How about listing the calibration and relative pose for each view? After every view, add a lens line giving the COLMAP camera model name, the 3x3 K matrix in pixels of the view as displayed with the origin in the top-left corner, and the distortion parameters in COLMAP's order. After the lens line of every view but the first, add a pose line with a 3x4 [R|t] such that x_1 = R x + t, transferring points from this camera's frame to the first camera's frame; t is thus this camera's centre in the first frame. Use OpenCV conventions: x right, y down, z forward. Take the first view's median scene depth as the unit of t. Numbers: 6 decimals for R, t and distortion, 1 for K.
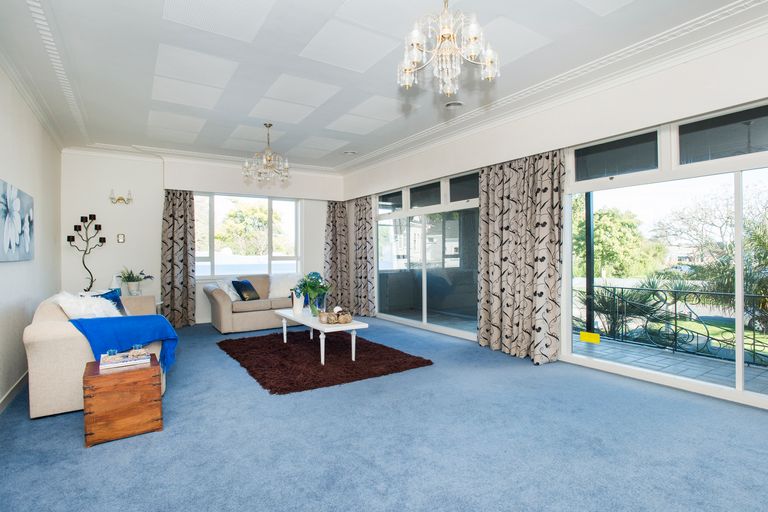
lens RADIAL K [[407.4, 0, 384.0], [0, 407.4, 256.0], [0, 0, 1]] dist [0.002933, 0.000785]
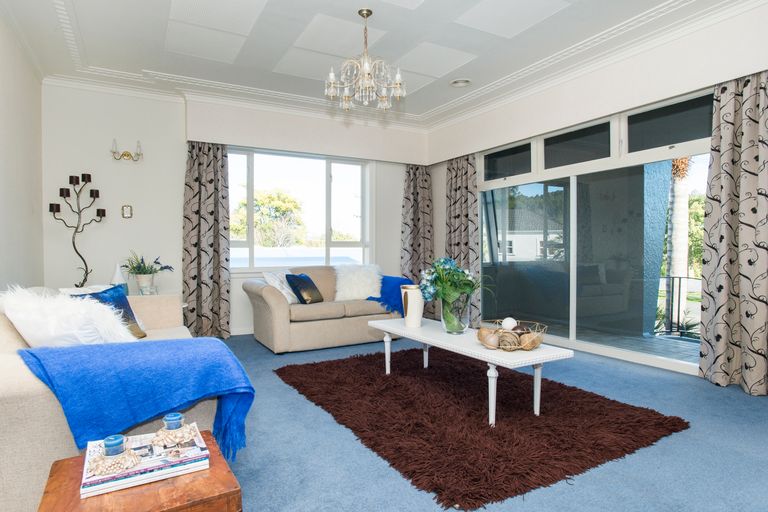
lens RADIAL K [[450.0, 0, 383.6], [0, 450.0, 261.6], [0, 0, 1]] dist [-0.006498, 0.000351]
pose [[0.998861, 0.005792, -0.047361, -0.168980], [-0.004908, 0.999812, 0.018750, 0.024150], [0.047461, -0.018496, 0.998702, 0.252417]]
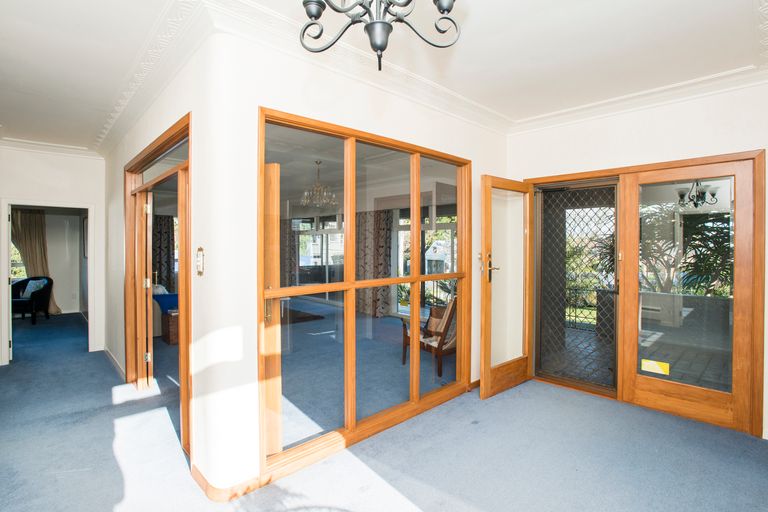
lens RADIAL K [[374.5, 0, 384.0], [0, 374.5, 256.0], [0, 0, 1]] dist [-0.016203, 0.002065]
pose [[0.981368, 0.004689, 0.192081, 0.035011], [-0.008878, 0.999741, 0.020958, -0.047368], [-0.191933, -0.022273, 0.981155, -0.526436]]
